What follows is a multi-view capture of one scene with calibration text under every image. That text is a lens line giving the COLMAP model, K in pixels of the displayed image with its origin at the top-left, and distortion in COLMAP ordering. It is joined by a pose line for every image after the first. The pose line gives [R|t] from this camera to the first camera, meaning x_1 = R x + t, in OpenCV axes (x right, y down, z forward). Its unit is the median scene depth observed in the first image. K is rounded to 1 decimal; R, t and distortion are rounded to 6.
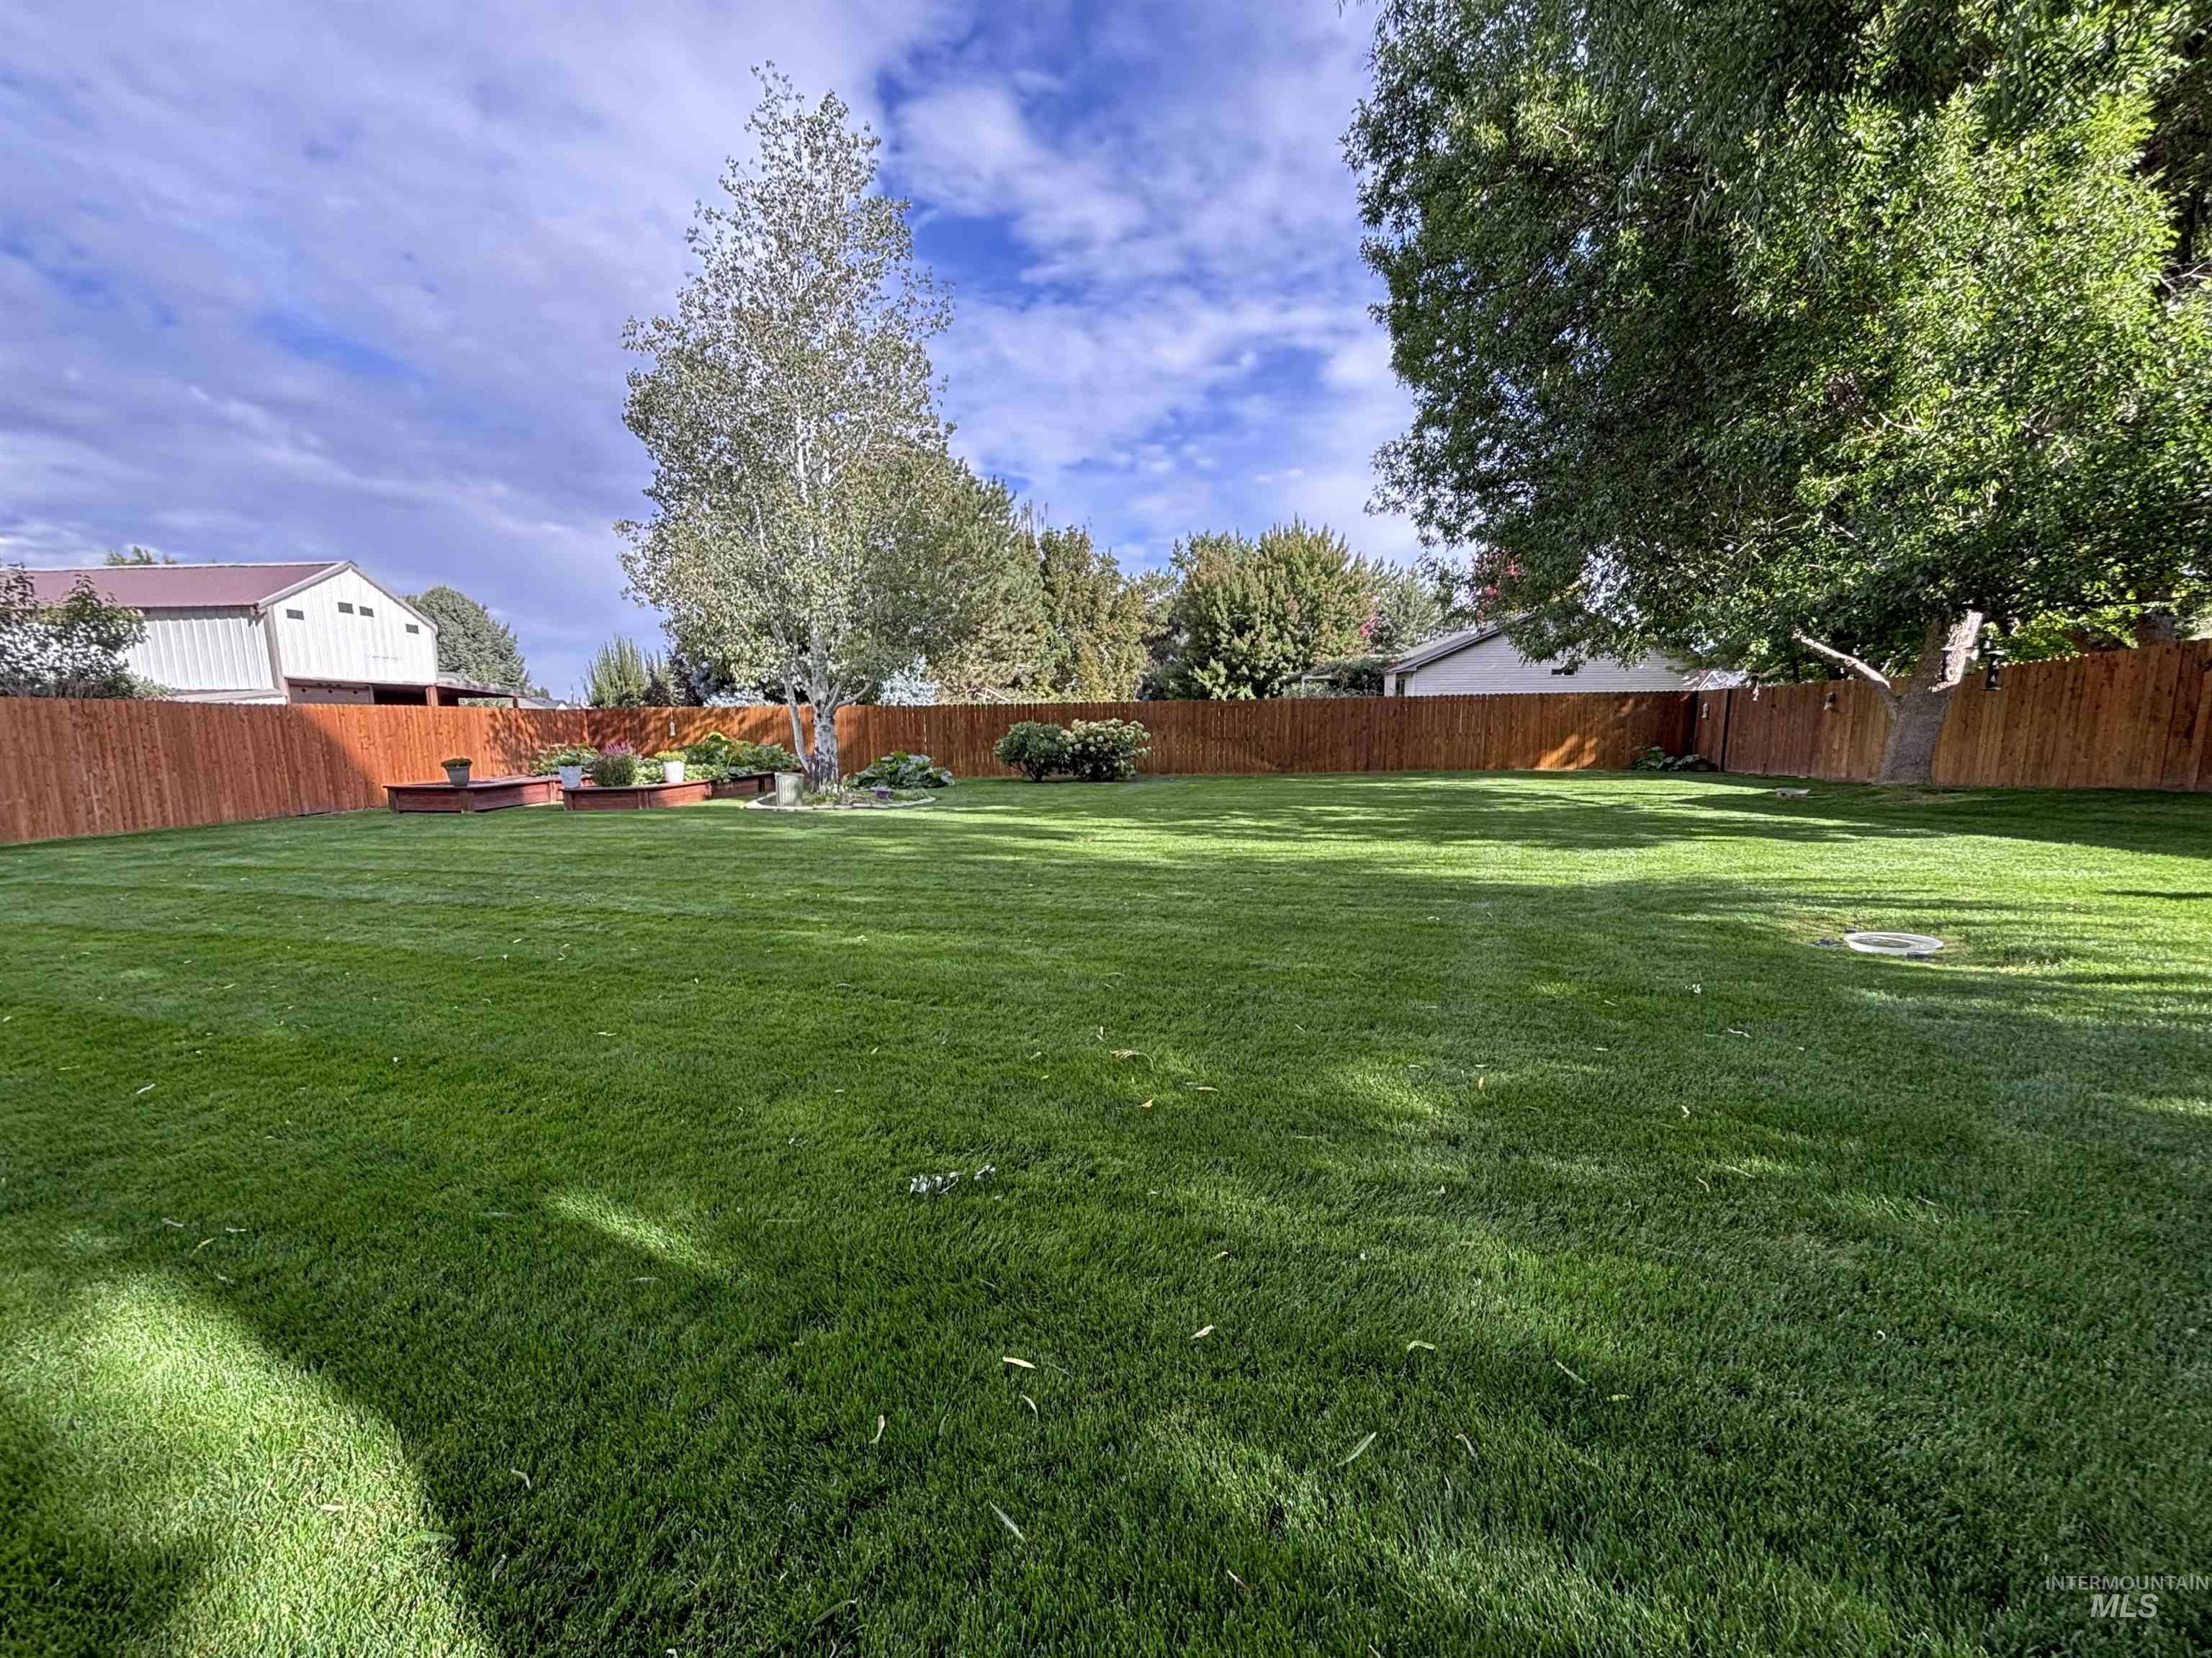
lens RADIAL K [[979.3, 0, 1132.6], [0, 979.3, 892.4], [0, 0, 1]] dist [0.000822, -0.000025]
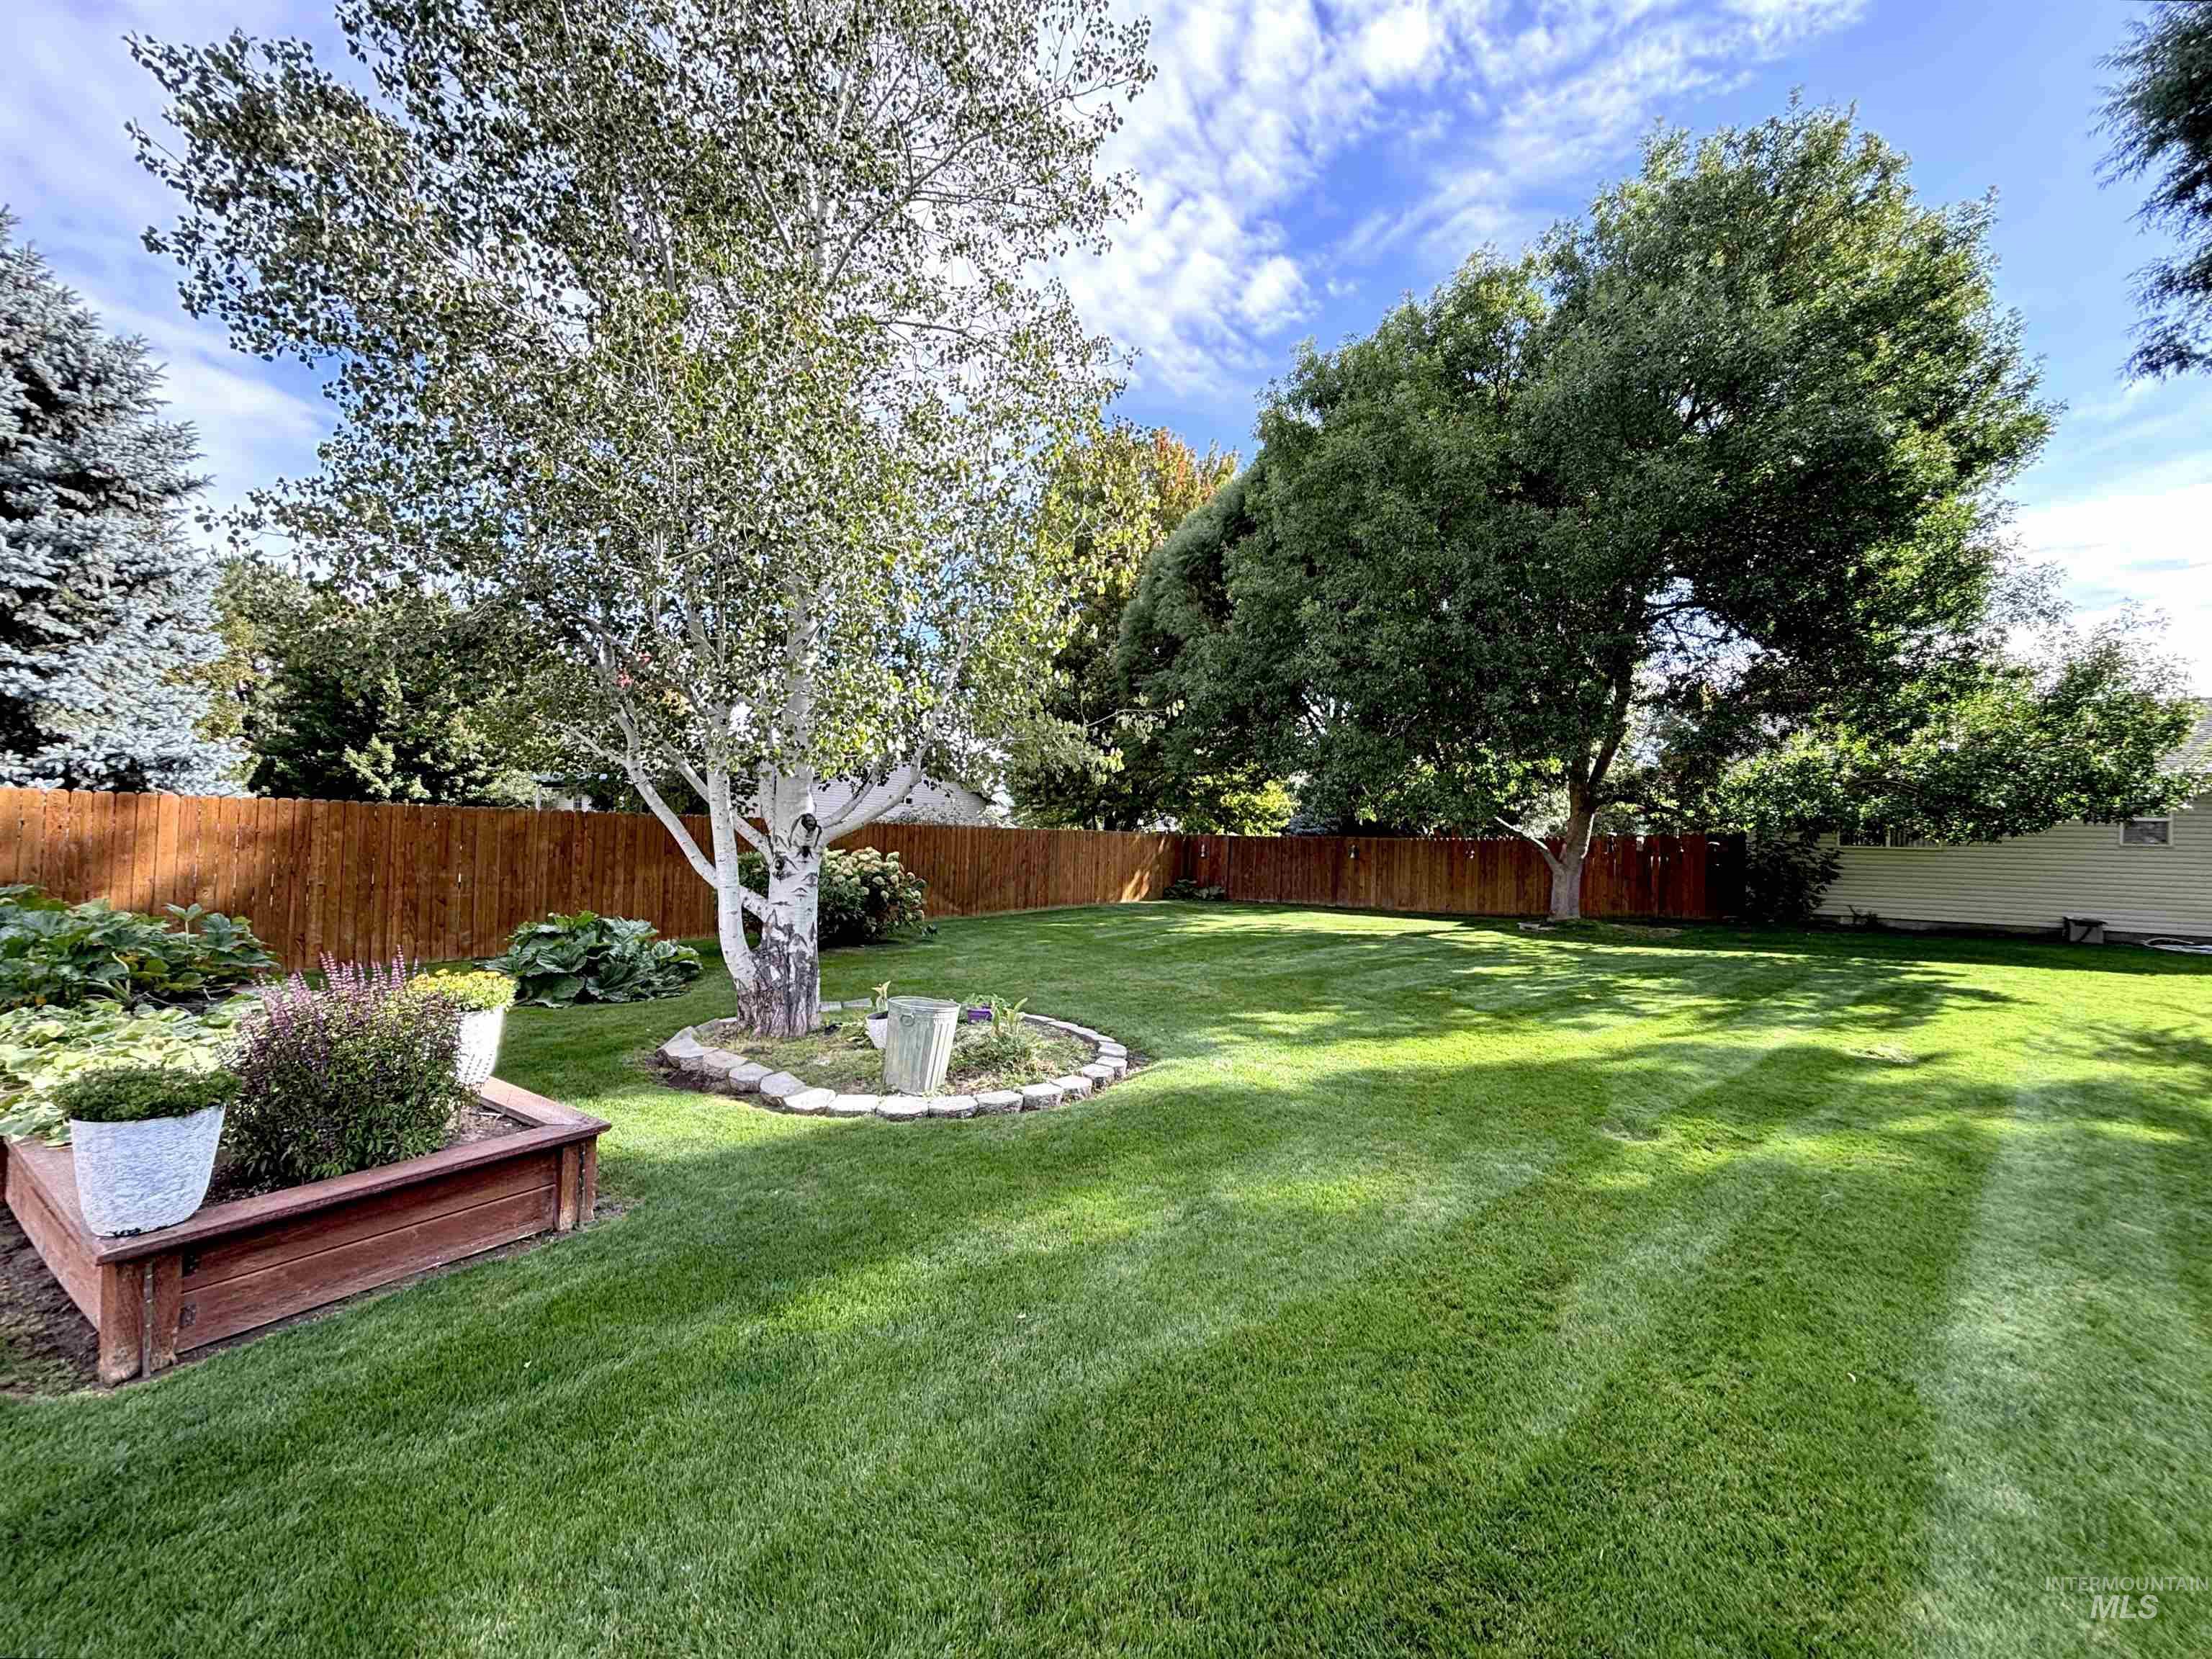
lens RADIAL K [[909.4, 0, 1084.9], [0, 909.4, 830.1], [0, 0, 1]] dist [-0.002064, -0.000015]
pose [[0.508609, 0.031410, 0.860425, -0.486791], [0.111175, 0.988573, -0.101806, -0.113401], [-0.853790, 0.147437, 0.499305, 0.566533]]
